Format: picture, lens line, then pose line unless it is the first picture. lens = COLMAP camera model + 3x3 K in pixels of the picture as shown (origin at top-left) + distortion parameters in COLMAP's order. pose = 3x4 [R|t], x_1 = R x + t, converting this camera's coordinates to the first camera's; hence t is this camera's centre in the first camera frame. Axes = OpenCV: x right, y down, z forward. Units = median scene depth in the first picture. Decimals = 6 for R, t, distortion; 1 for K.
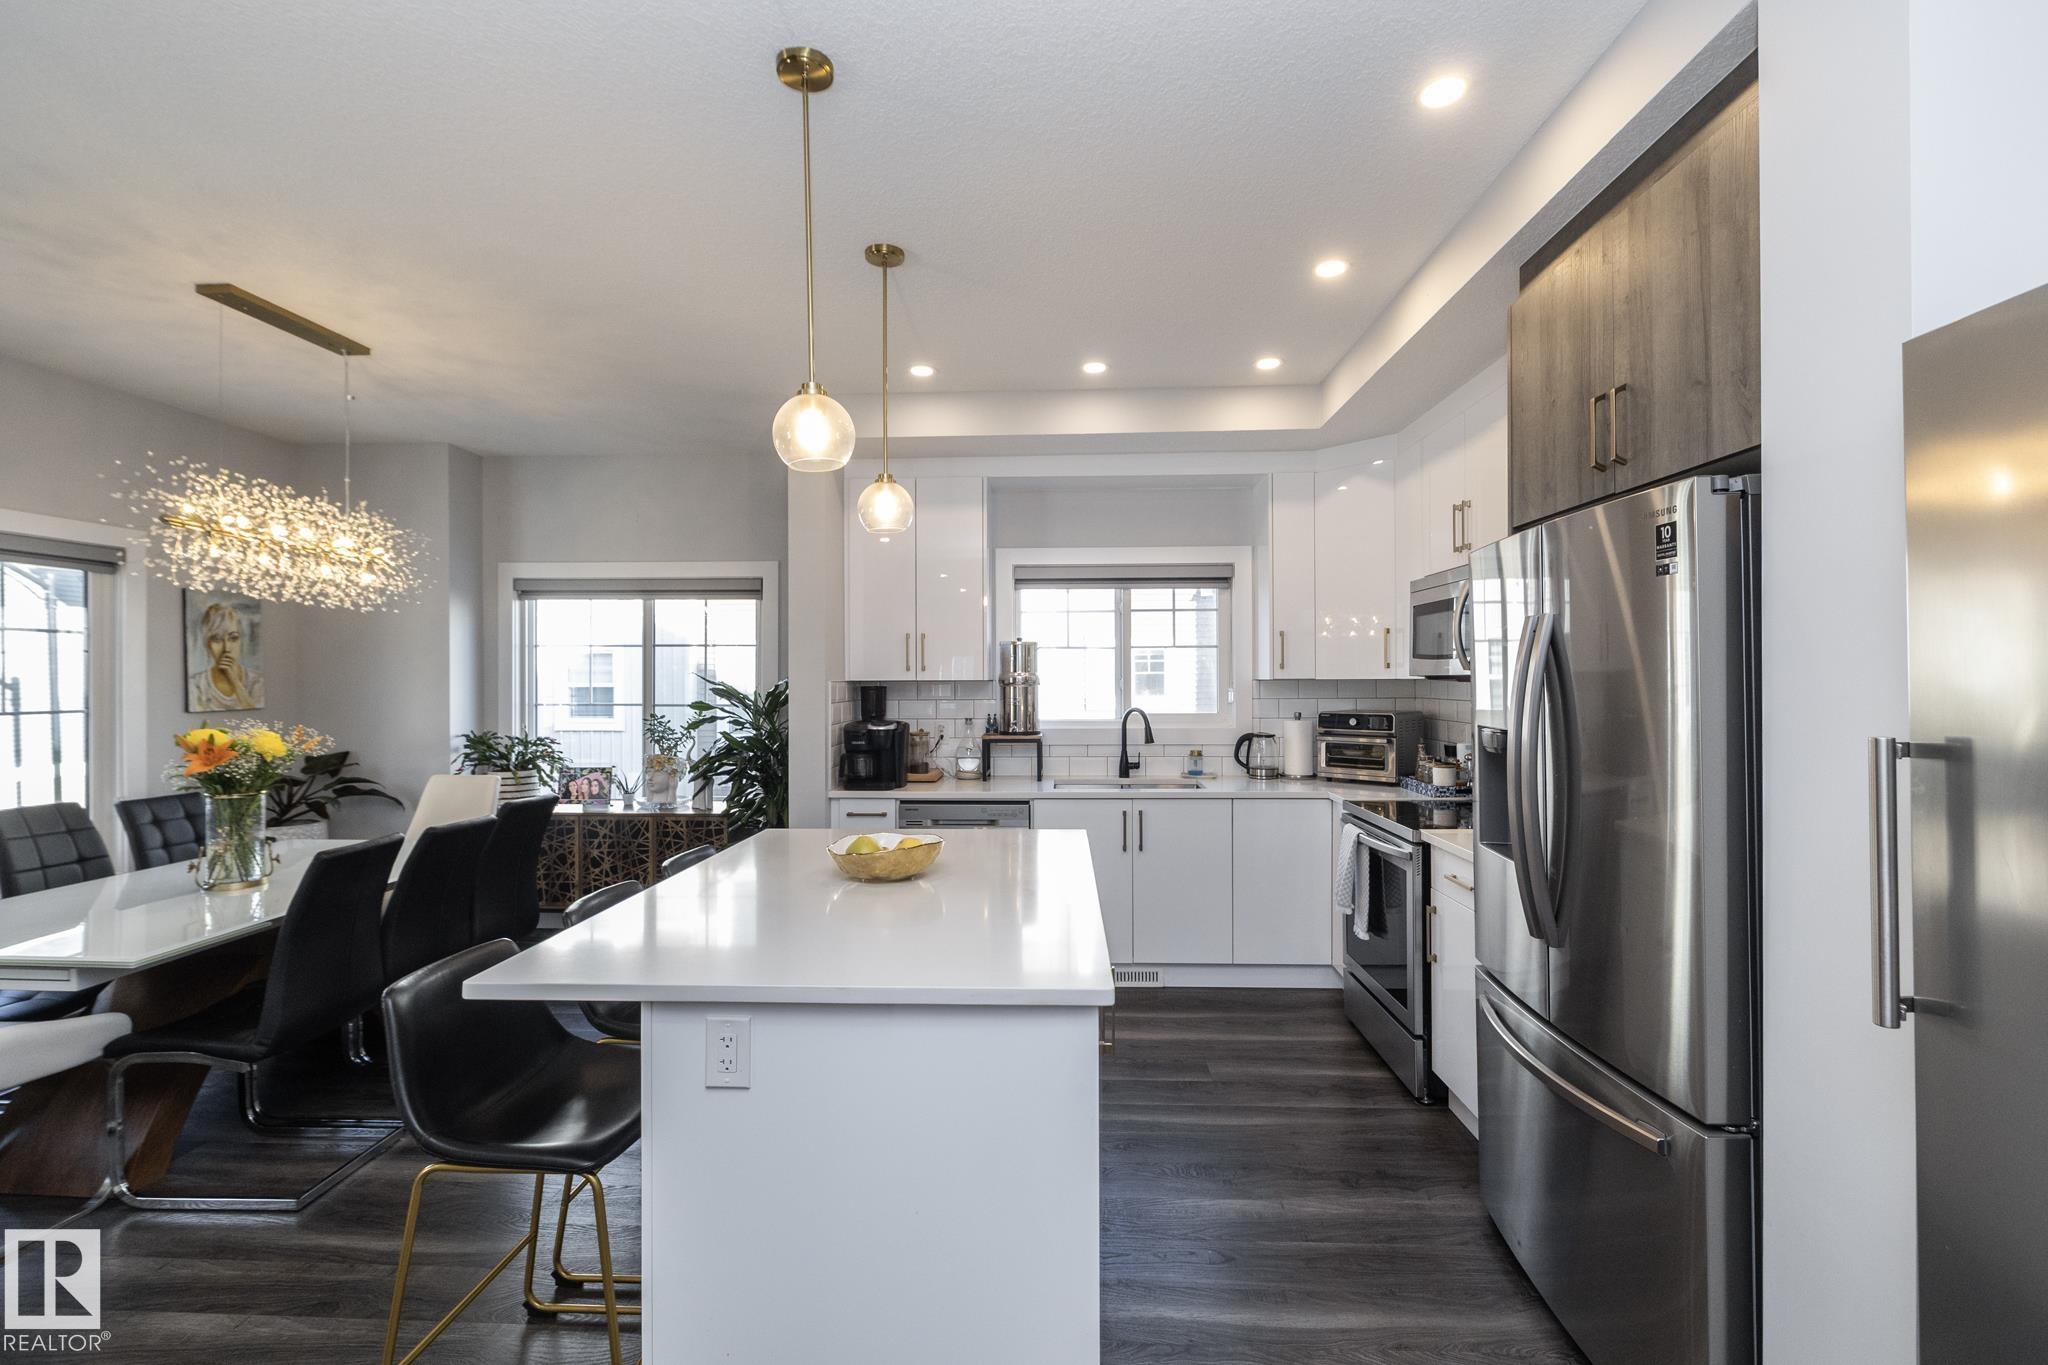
lens RADIAL K [[896.4, 0, 1022.7], [0, 896.4, 693.4], [0, 0, 1]] dist [-0.003206, -0.000797]
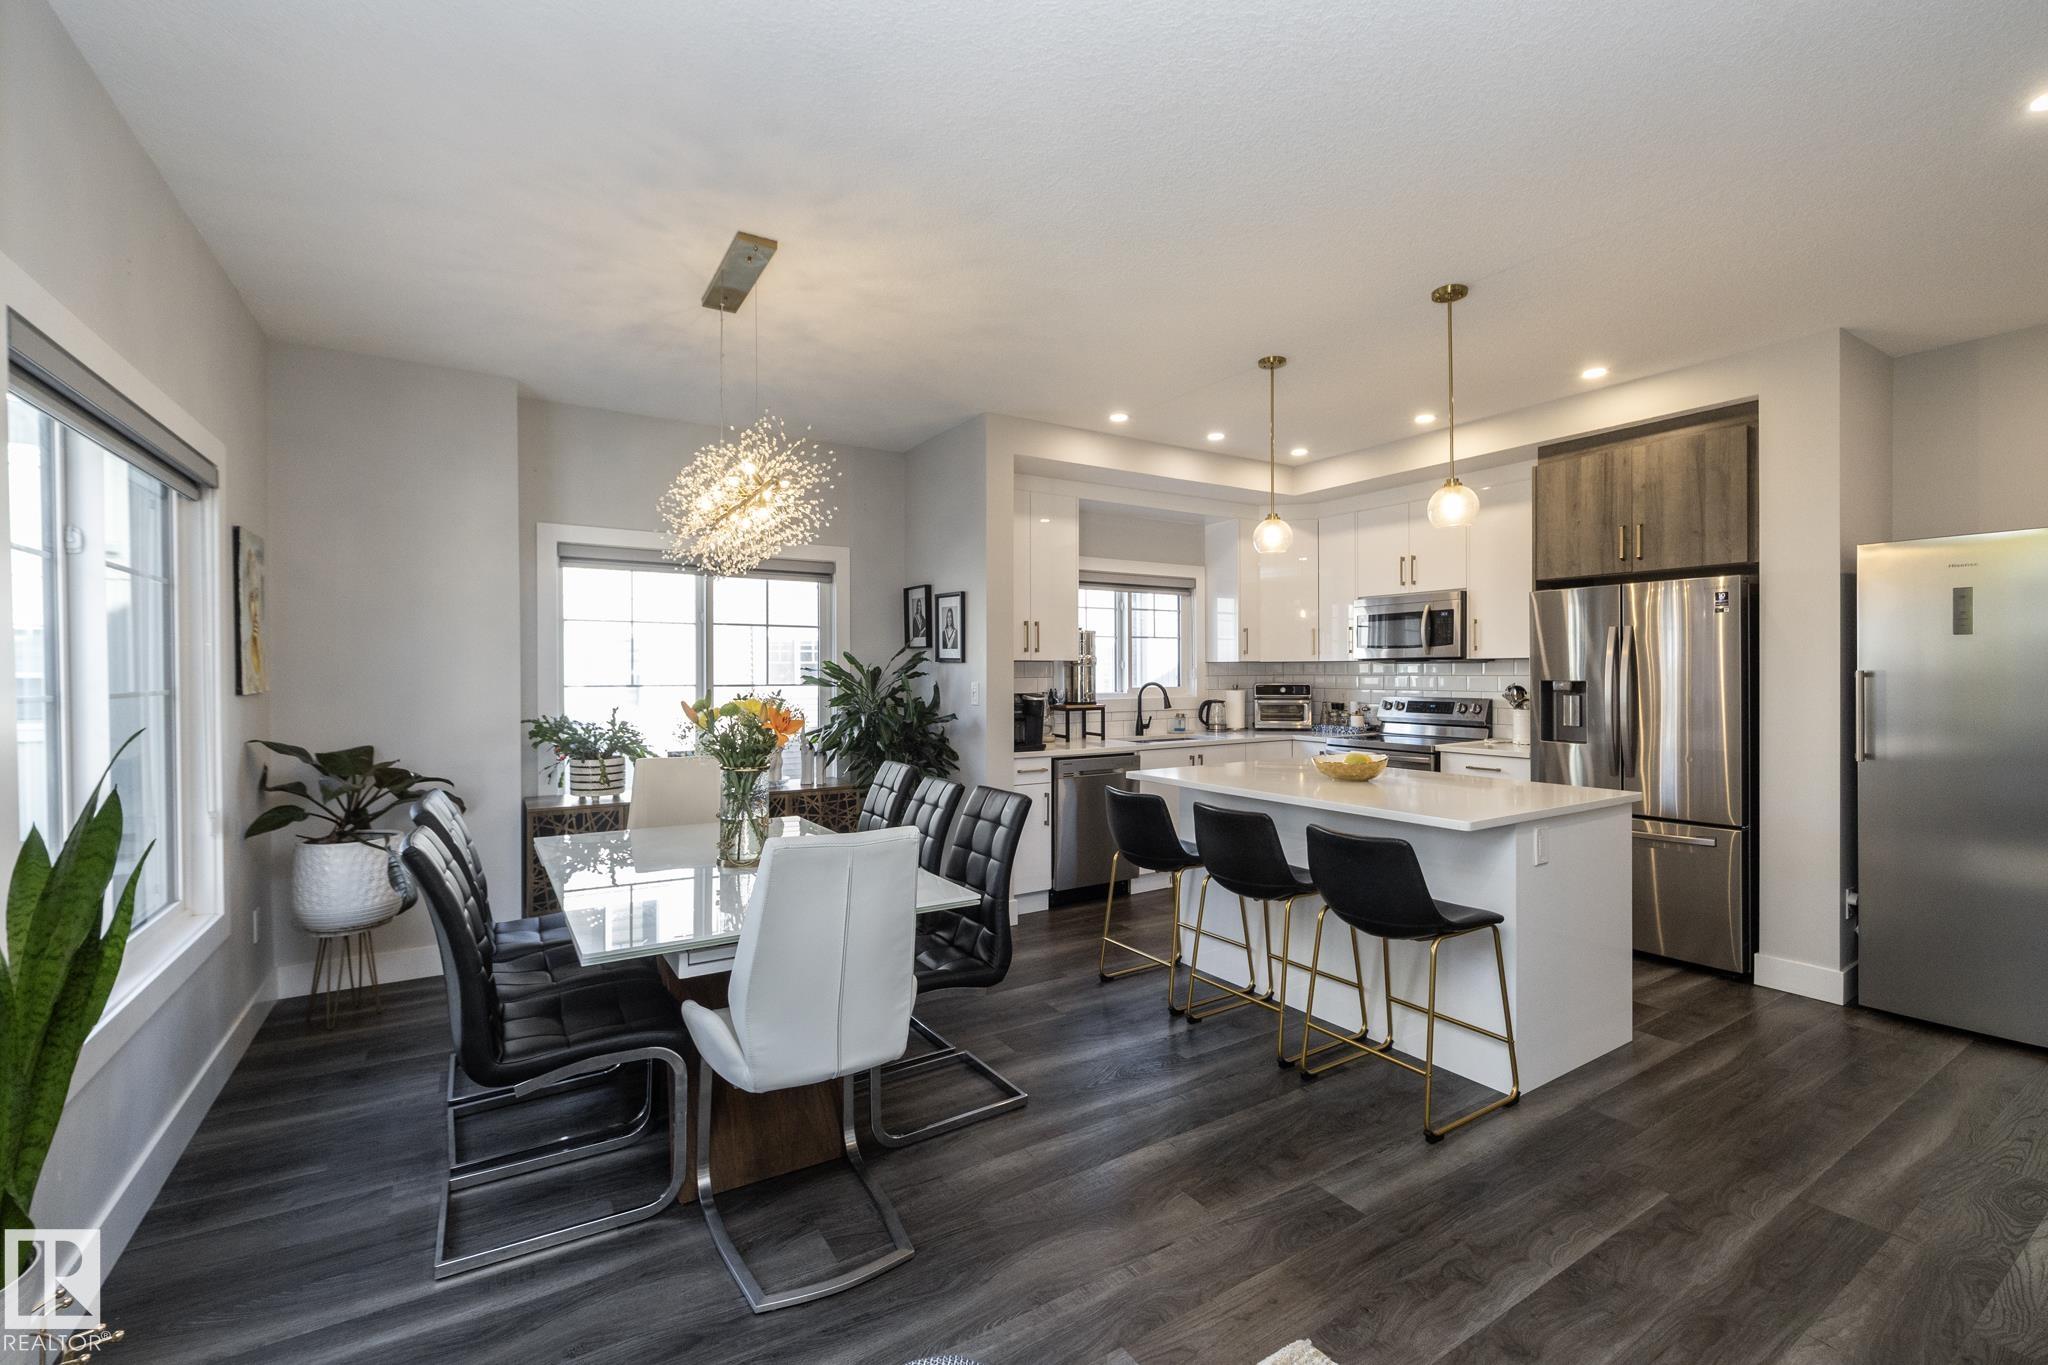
lens RADIAL K [[870.7, 0, 1027.8], [0, 870.7, 680.5], [0, 0, 1]] dist [-0.000582, -0.000602]
pose [[0.819441, -0.005078, 0.573141, -0.766308], [0.008993, 0.999952, -0.003998, 0.016742], [-0.573093, 0.008430, 0.819447, 0.042881]]
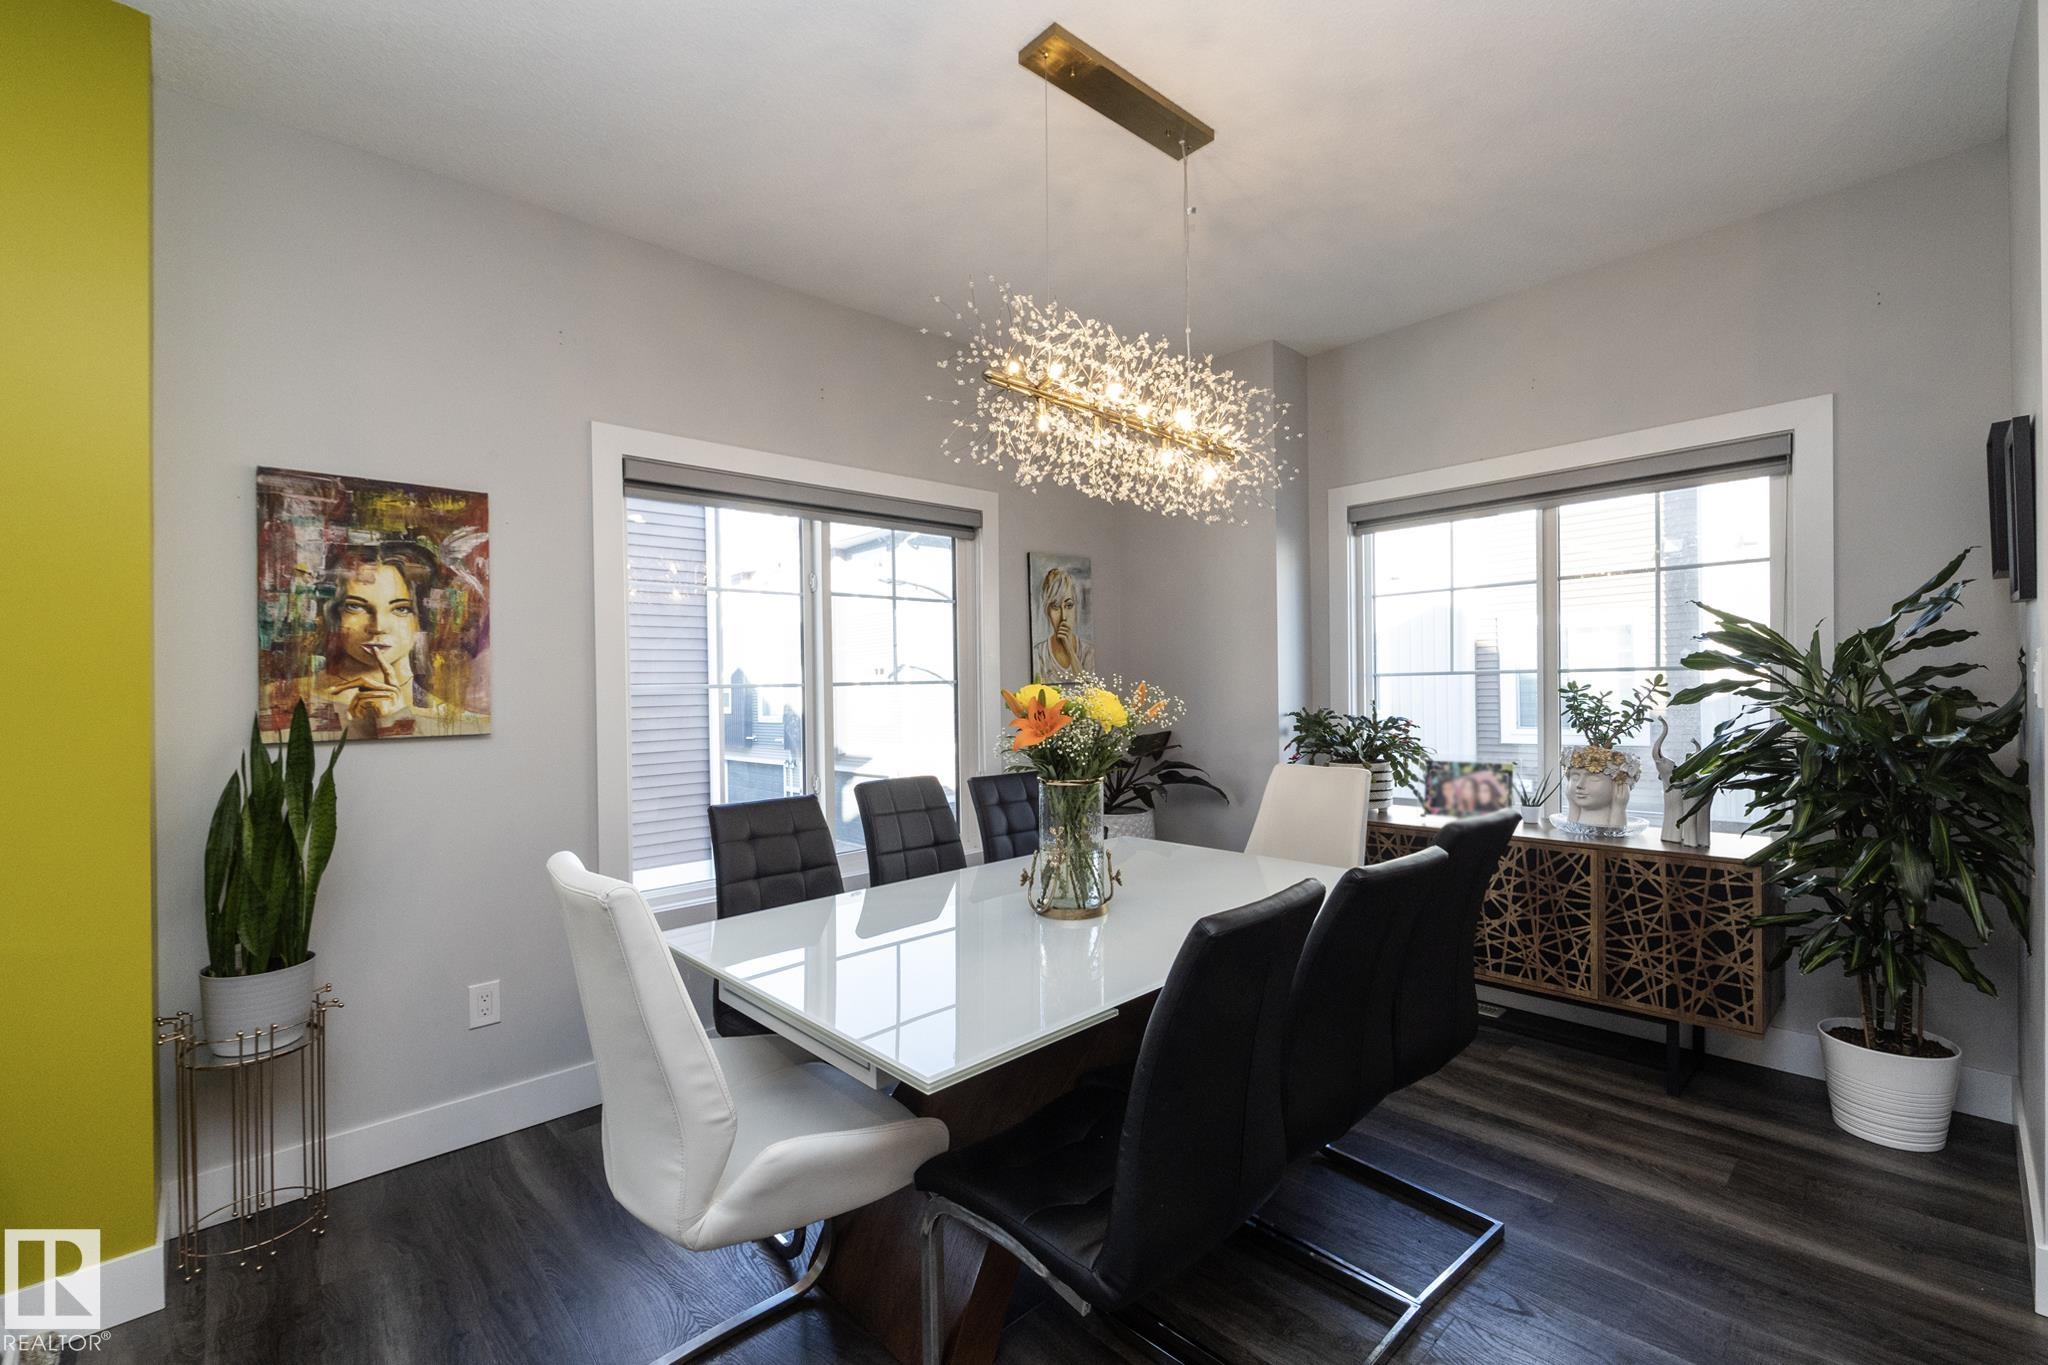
lens RADIAL K [[871.5, 0, 1024.5], [0, 871.5, 692.8], [0, 0, 1]] dist [-0.000499, -0.000045]
pose [[0.711958, -0.009358, -0.702160, -0.280378], [0.010580, 0.999941, -0.002600, 0.030416], [0.702143, -0.005577, 0.712014, 0.321634]]
